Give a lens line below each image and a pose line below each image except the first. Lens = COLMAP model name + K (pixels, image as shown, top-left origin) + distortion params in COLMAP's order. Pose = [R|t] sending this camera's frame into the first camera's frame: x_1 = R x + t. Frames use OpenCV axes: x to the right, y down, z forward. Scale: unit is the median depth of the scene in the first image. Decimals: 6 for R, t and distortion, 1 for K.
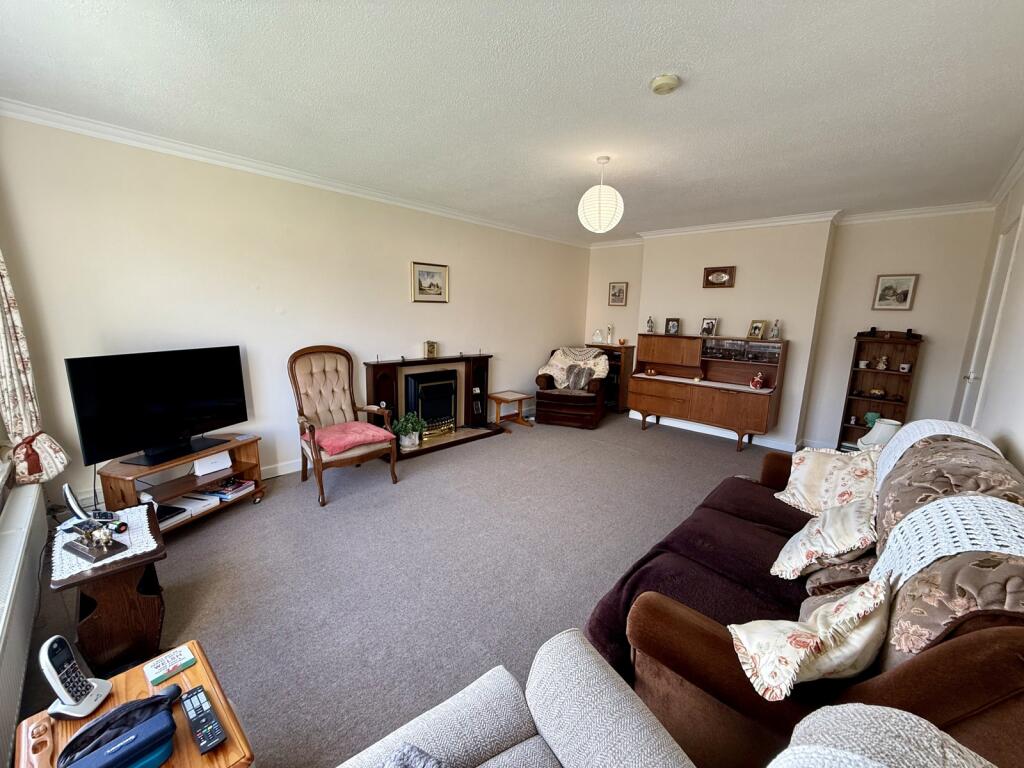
lens RADIAL K [[405.5, 0, 512.0], [0, 405.5, 384.0], [0, 0, 1]] dist [0.000094, 0.000000]
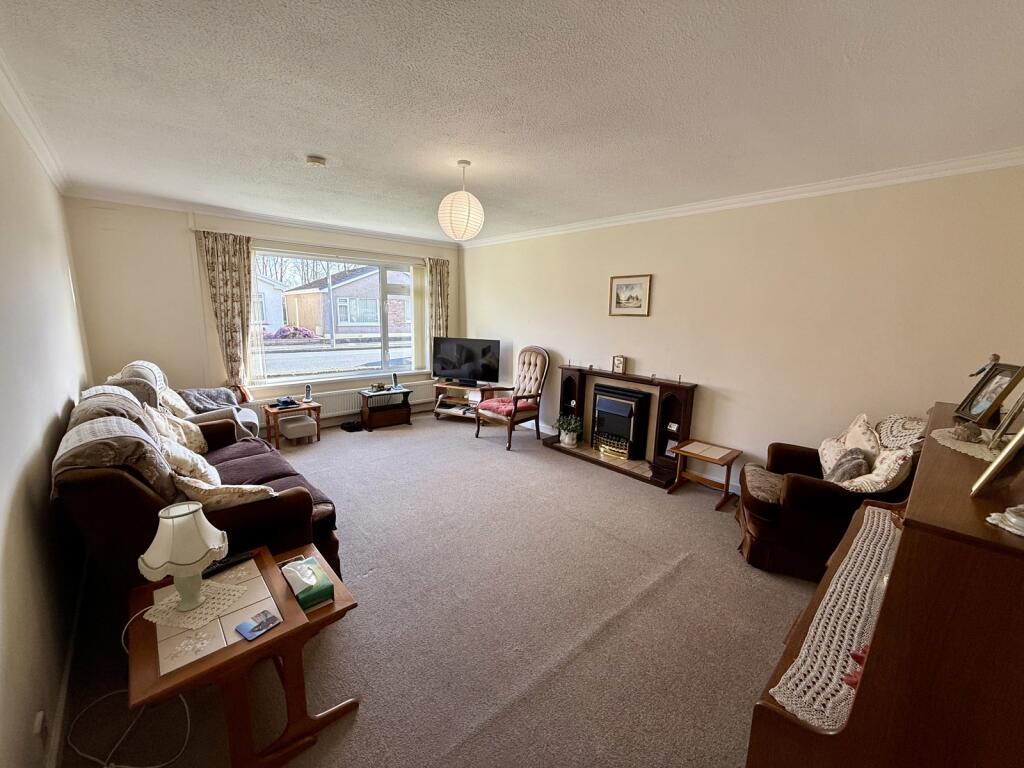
lens RADIAL K [[405.5, 0, 512.0], [0, 405.5, 384.0], [0, 0, 1]] dist [0.000094, 0.000000]
pose [[-0.054139, 0.154589, -0.986494, 0.789069], [-0.201875, 0.965848, 0.162432, -0.147311], [0.977914, 0.207942, -0.021082, 0.792027]]
